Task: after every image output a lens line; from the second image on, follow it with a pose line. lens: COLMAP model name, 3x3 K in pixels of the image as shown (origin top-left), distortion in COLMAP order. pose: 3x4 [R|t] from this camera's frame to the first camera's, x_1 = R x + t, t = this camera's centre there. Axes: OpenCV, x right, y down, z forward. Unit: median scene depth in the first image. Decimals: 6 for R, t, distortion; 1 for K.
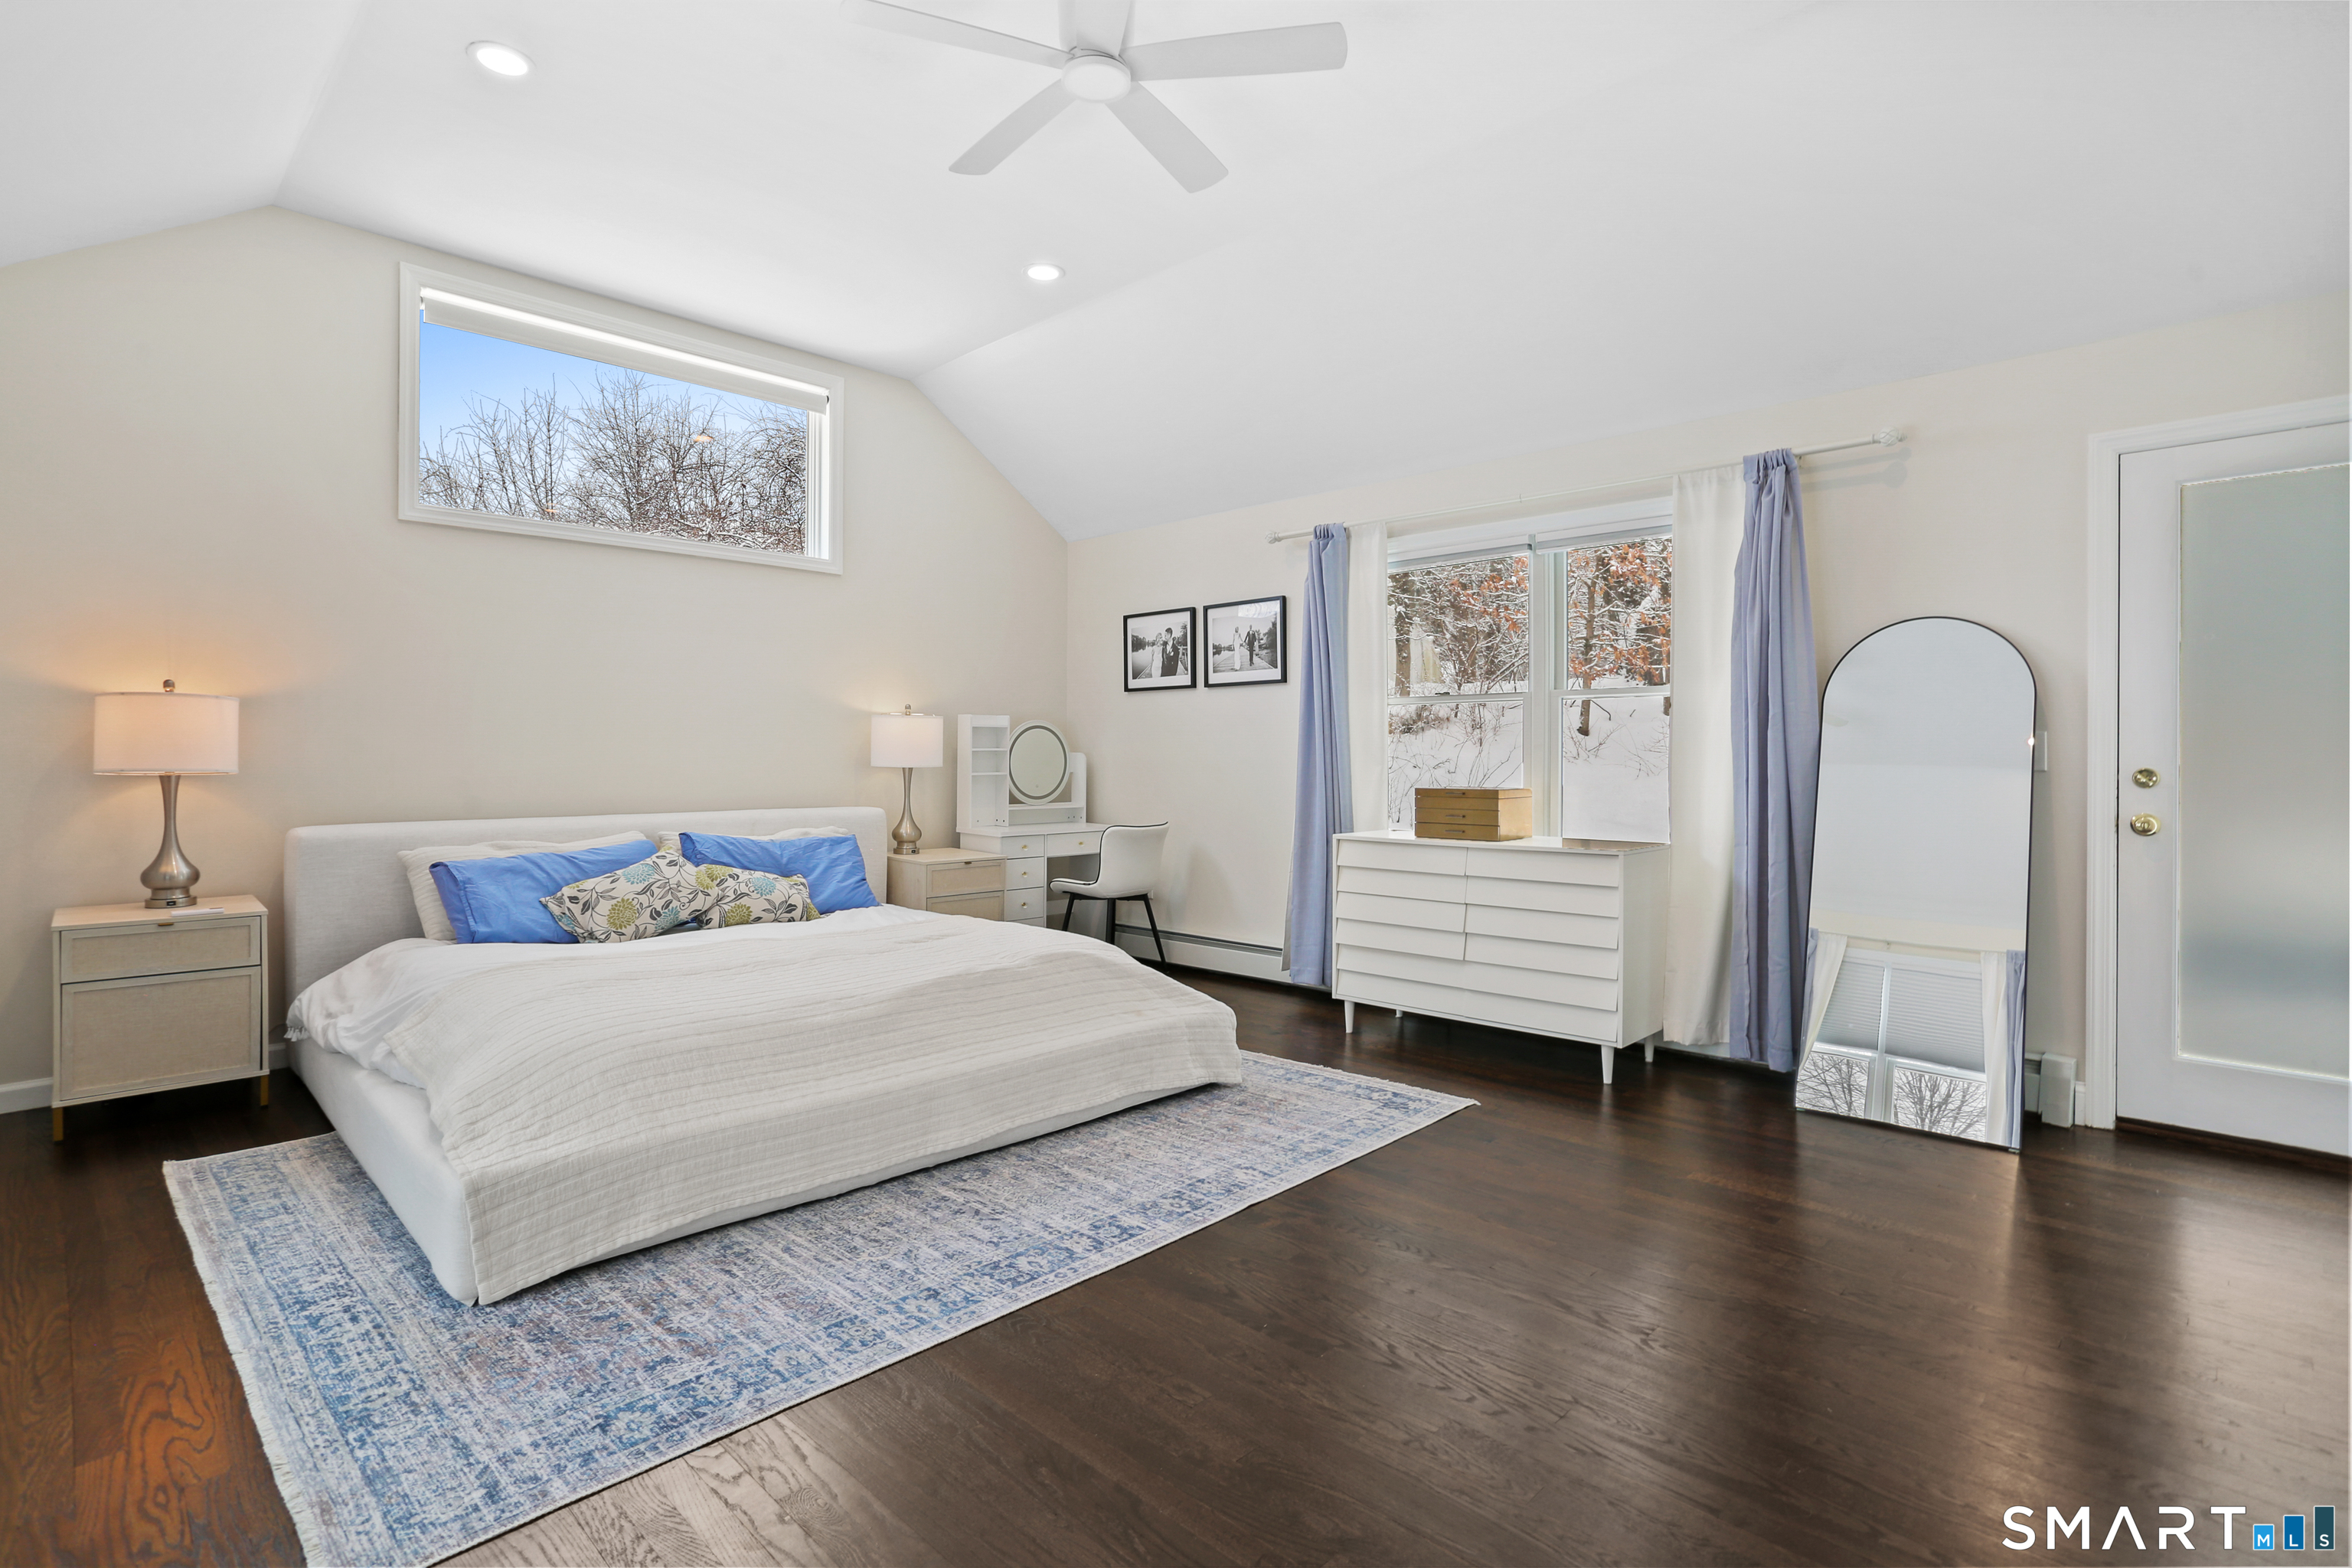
lens RADIAL K [[1138.6, 0, 1173.8], [0, 1138.6, 770.7], [0, 0, 1]] dist [-0.026774, 0.009175]
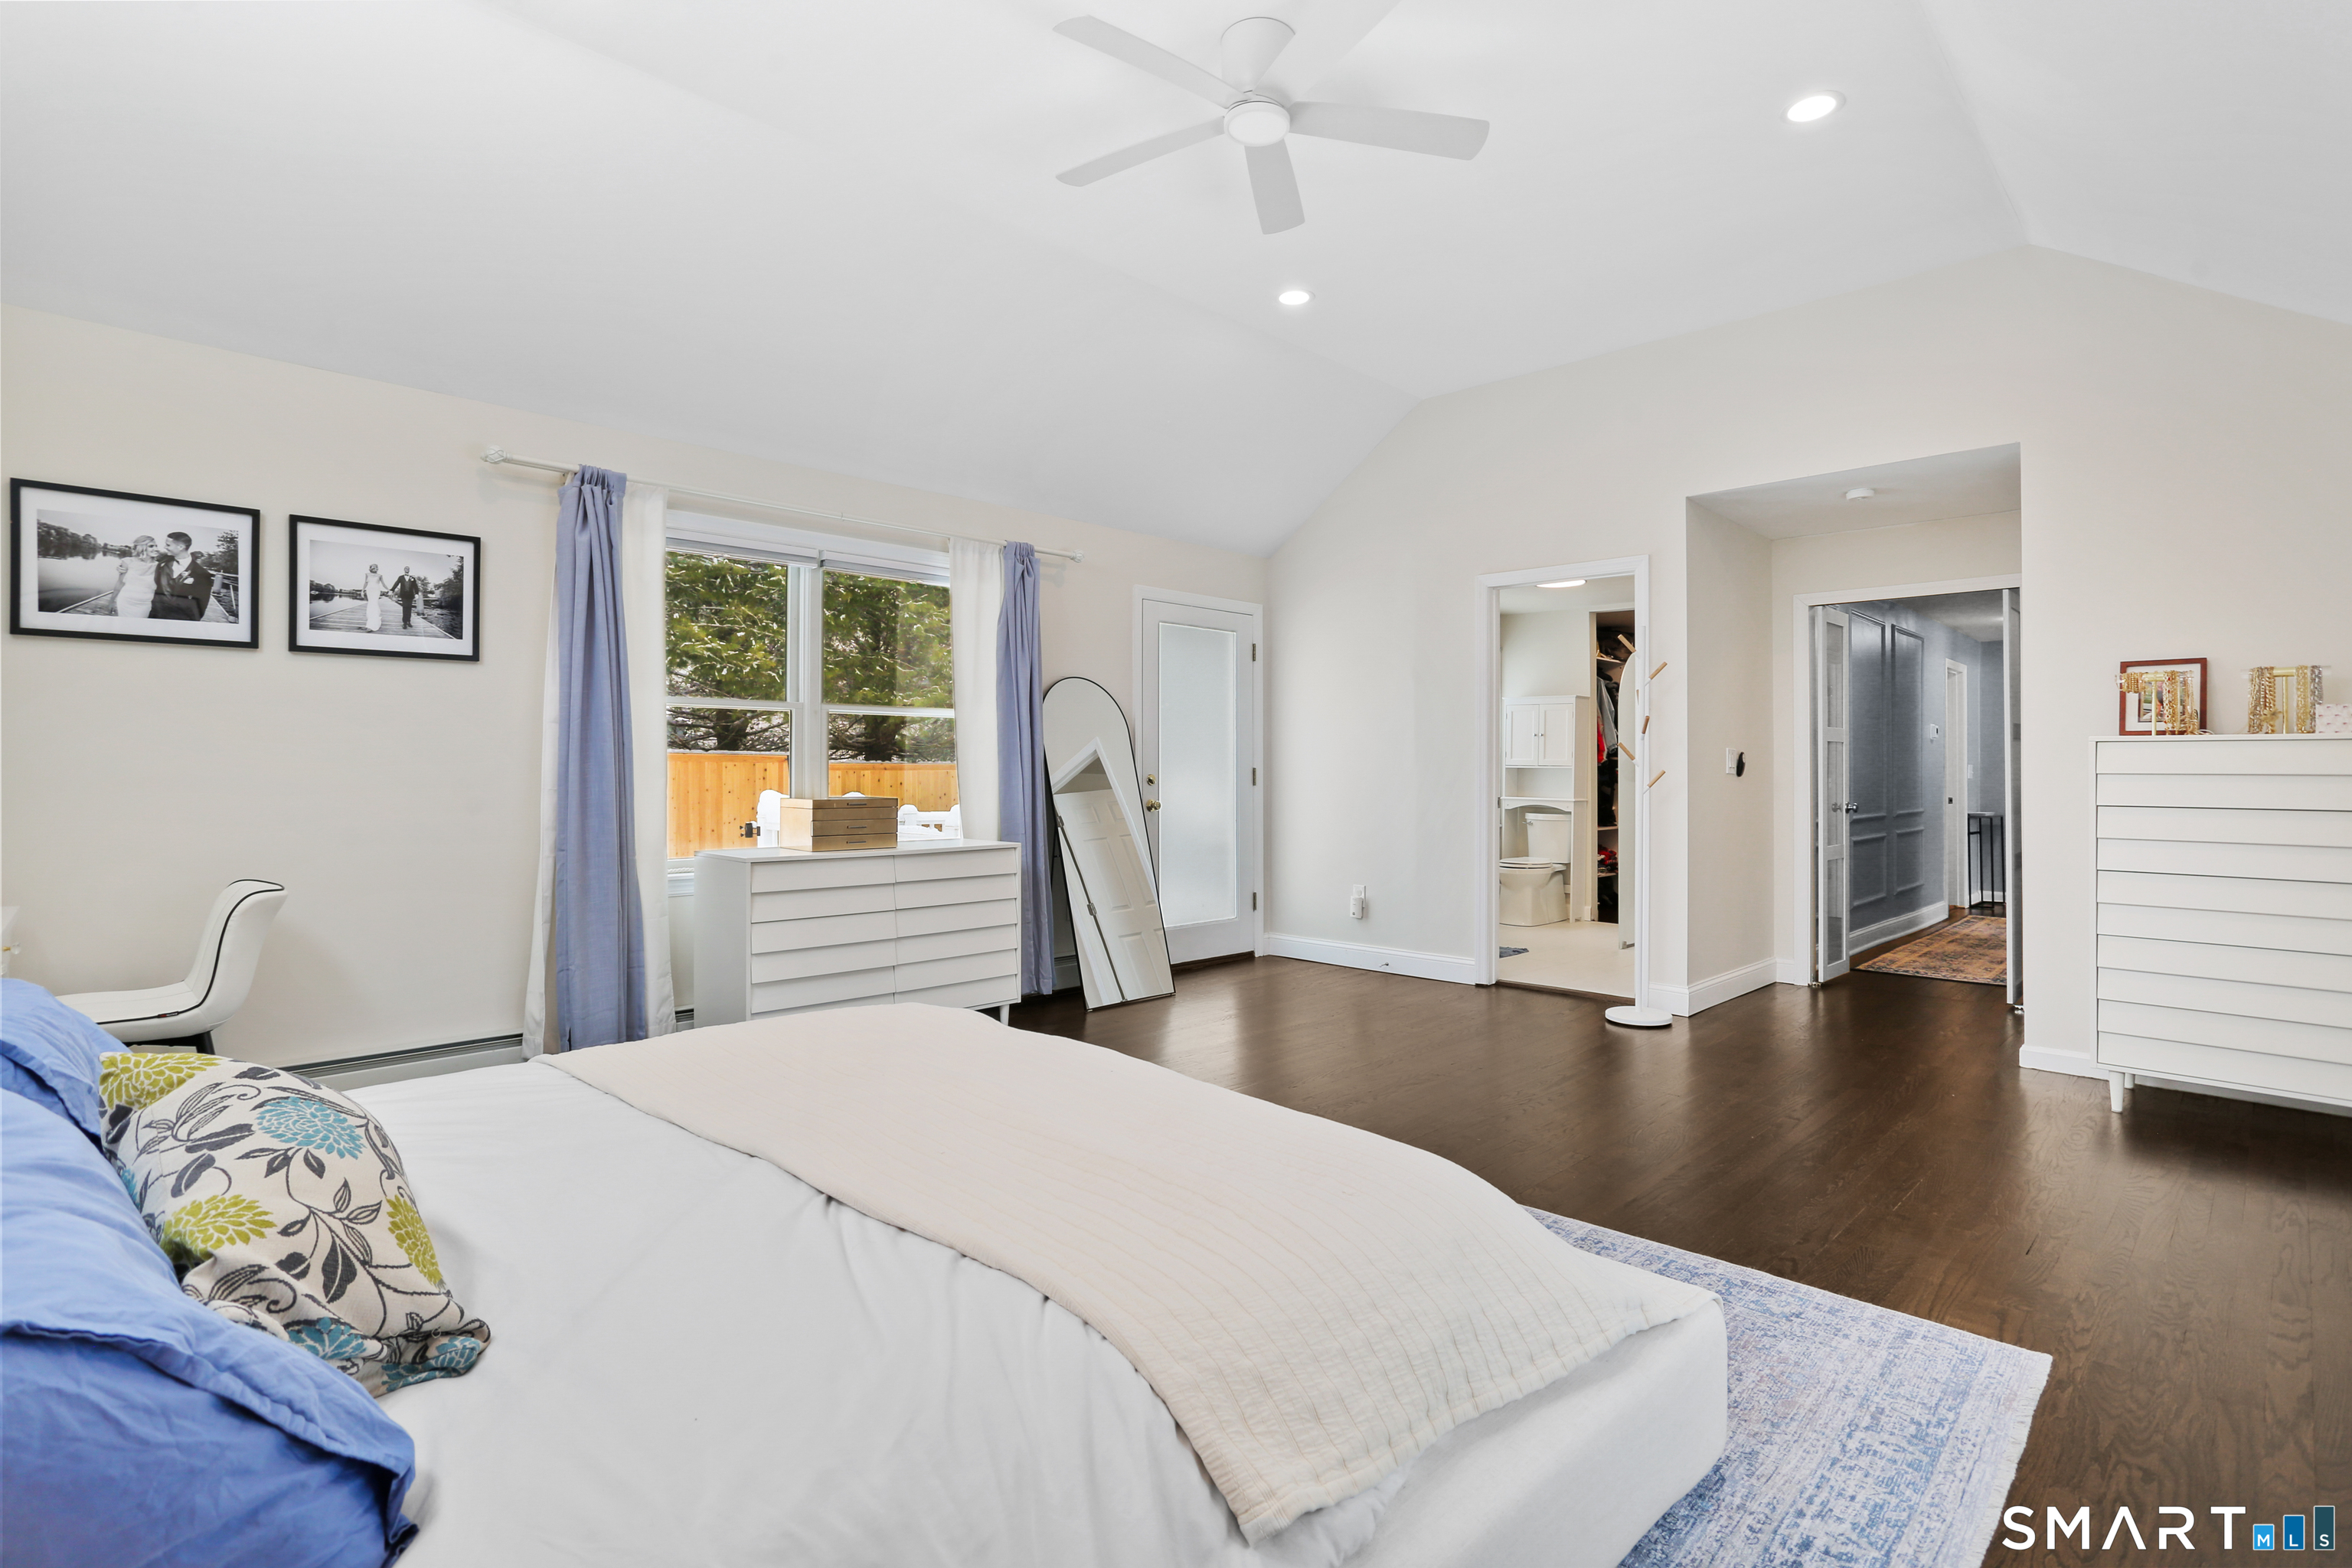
lens RADIAL K [[1138.6, 0, 1173.7], [0, 1138.6, 772.6], [0, 0, 1]] dist [-0.026774, 0.009175]
pose [[0.002522, -0.005385, 0.999982, -0.777140], [0.011739, 0.999917, 0.005355, -0.010465], [-0.999928, 0.011725, 0.002585, 0.748478]]
